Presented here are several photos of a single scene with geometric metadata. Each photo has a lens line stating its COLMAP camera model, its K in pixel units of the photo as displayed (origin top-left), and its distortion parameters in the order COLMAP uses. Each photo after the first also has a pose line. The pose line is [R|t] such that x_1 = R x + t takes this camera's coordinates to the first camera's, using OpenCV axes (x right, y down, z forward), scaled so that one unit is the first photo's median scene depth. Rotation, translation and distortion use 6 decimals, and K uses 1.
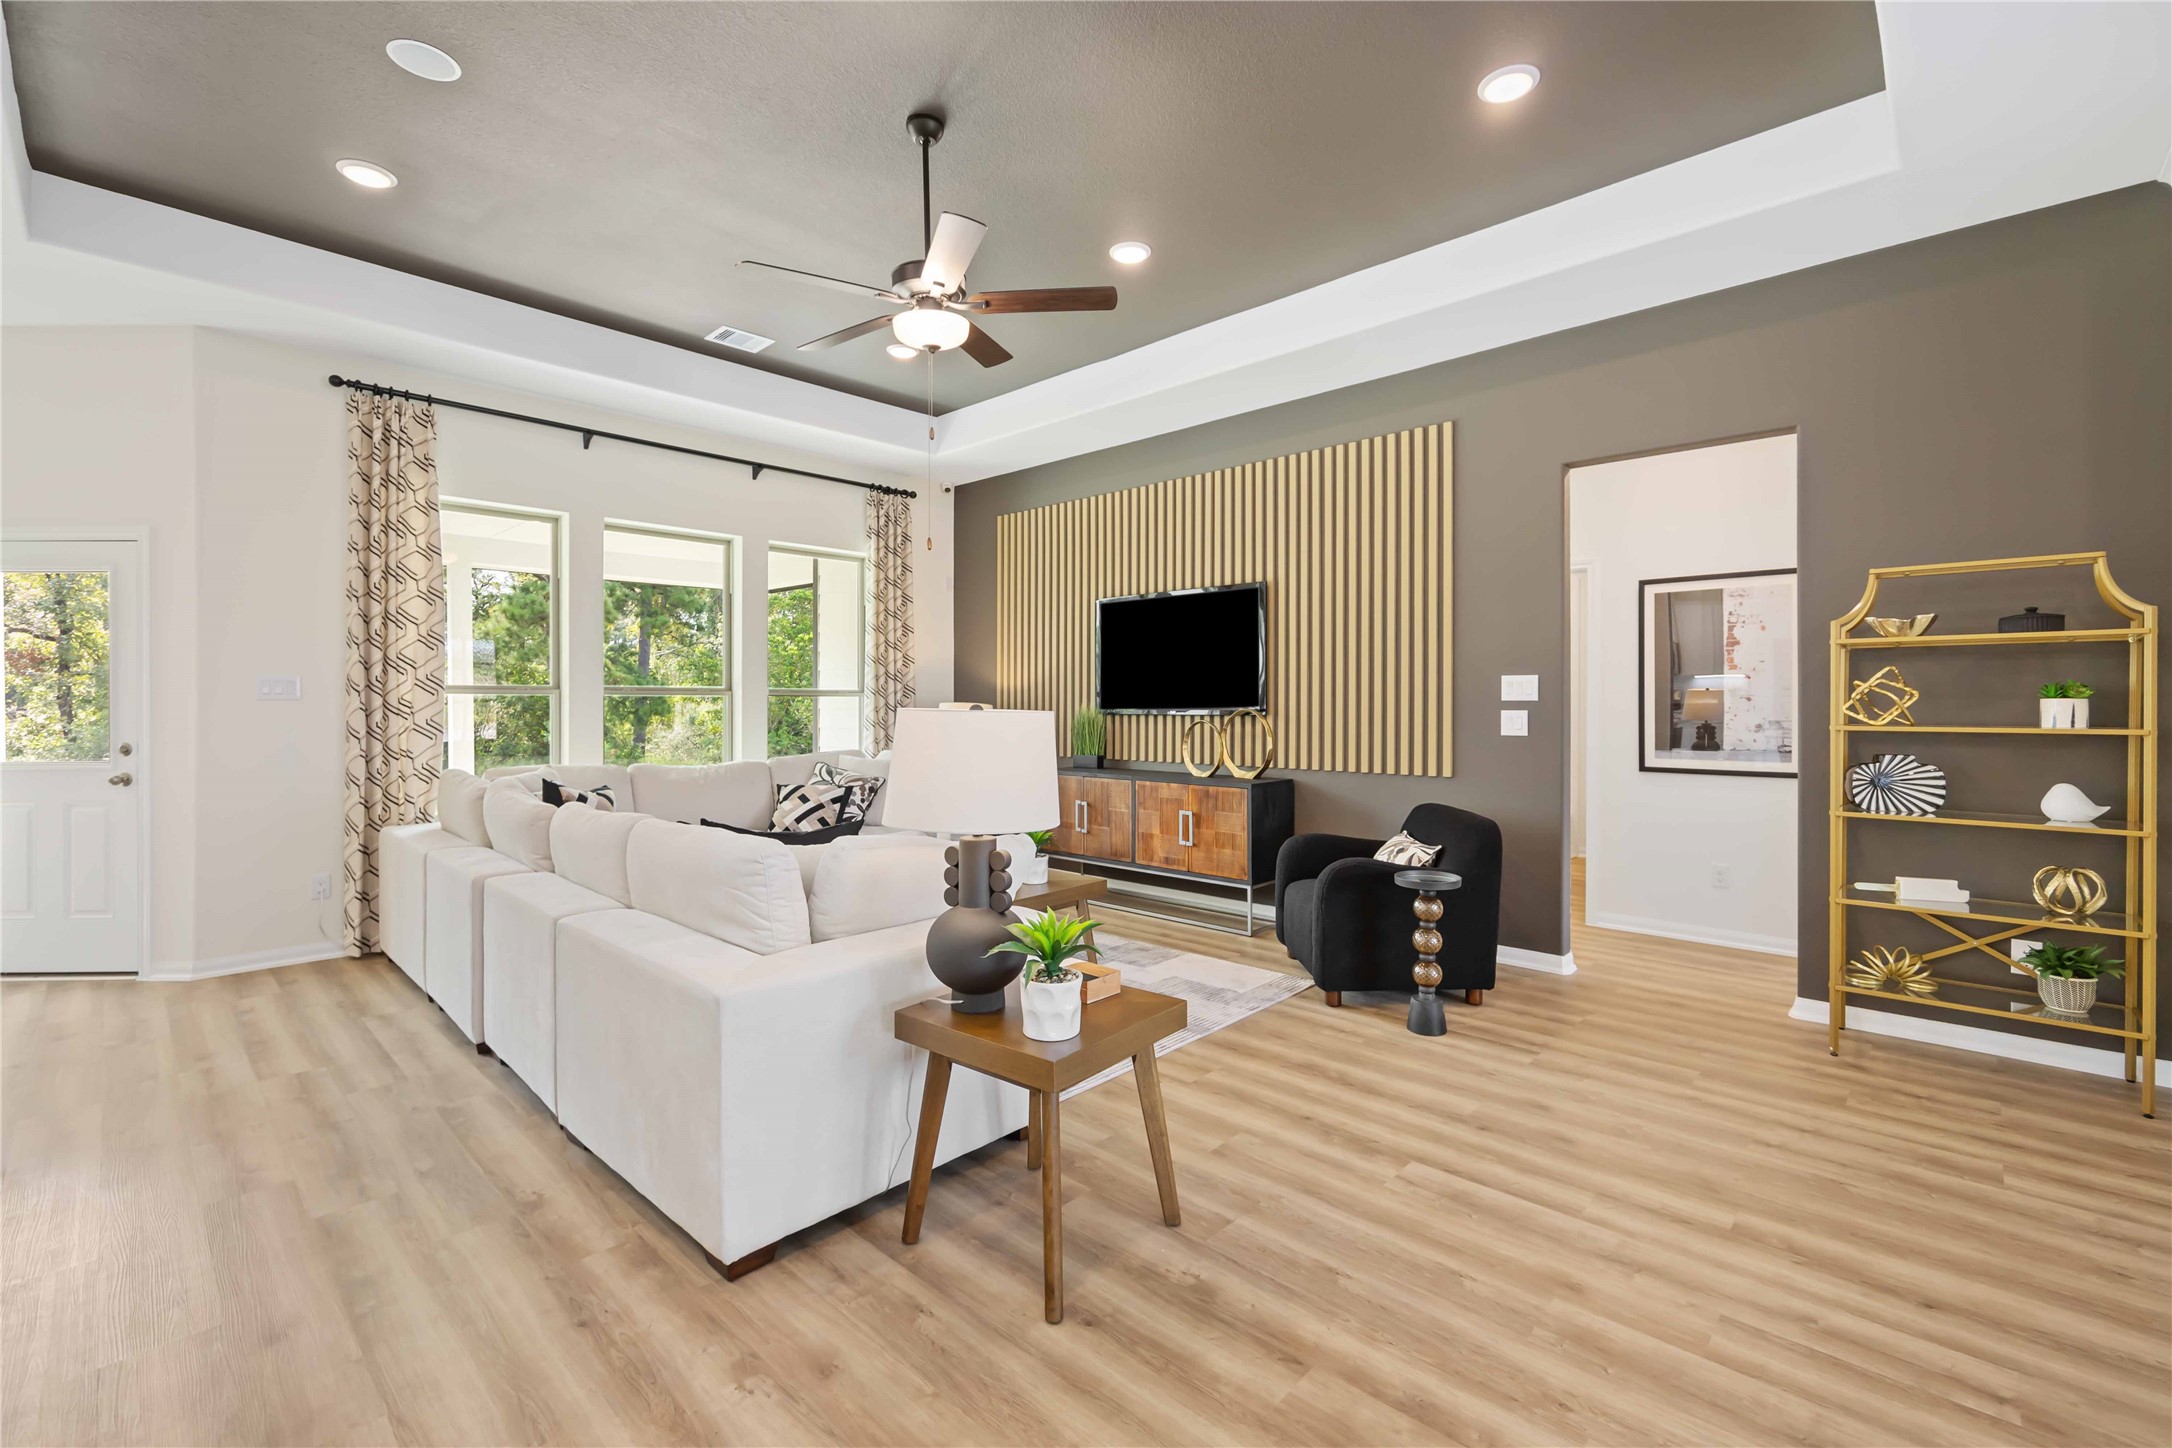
lens RADIAL K [[920.5, 0, 1086.1], [0, 920.5, 704.1], [0, 0, 1]] dist [0.000023, 0.000025]
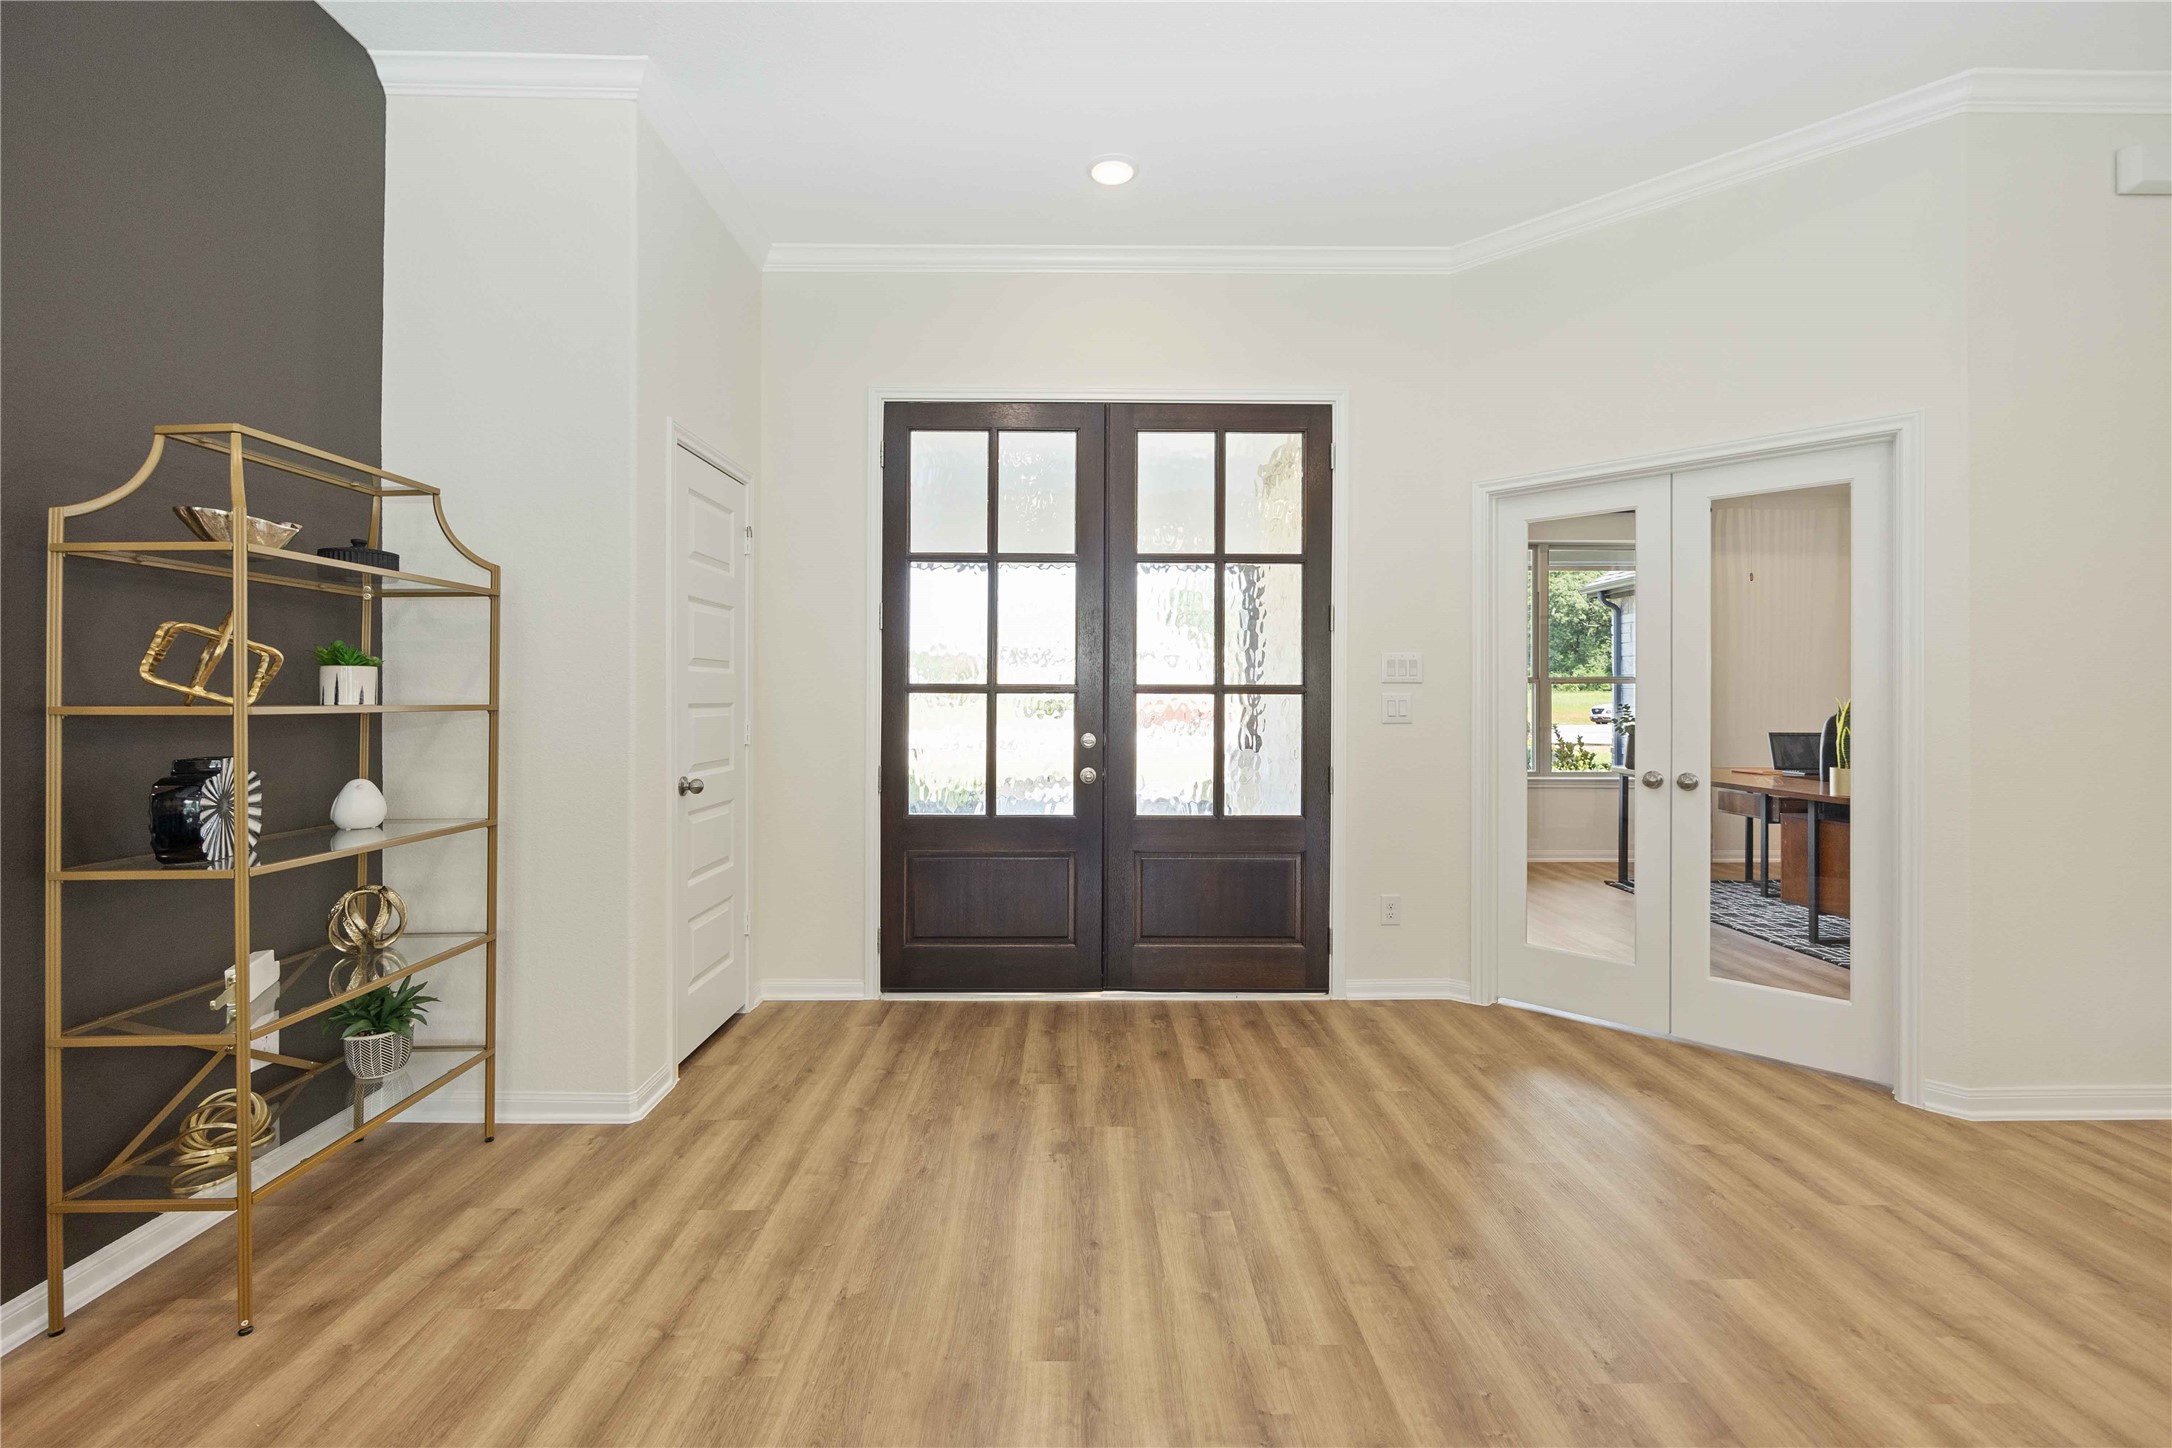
lens RADIAL K [[920.5, 0, 1086.1], [0, 920.5, 704.1], [0, 0, 1]] dist [0.000023, 0.000025]
pose [[-0.700526, -0.004385, 0.713613, 0.115363], [-0.004054, 0.999989, 0.002165, 0.022305], [-0.713615, -0.001376, -0.700537, 1.163398]]
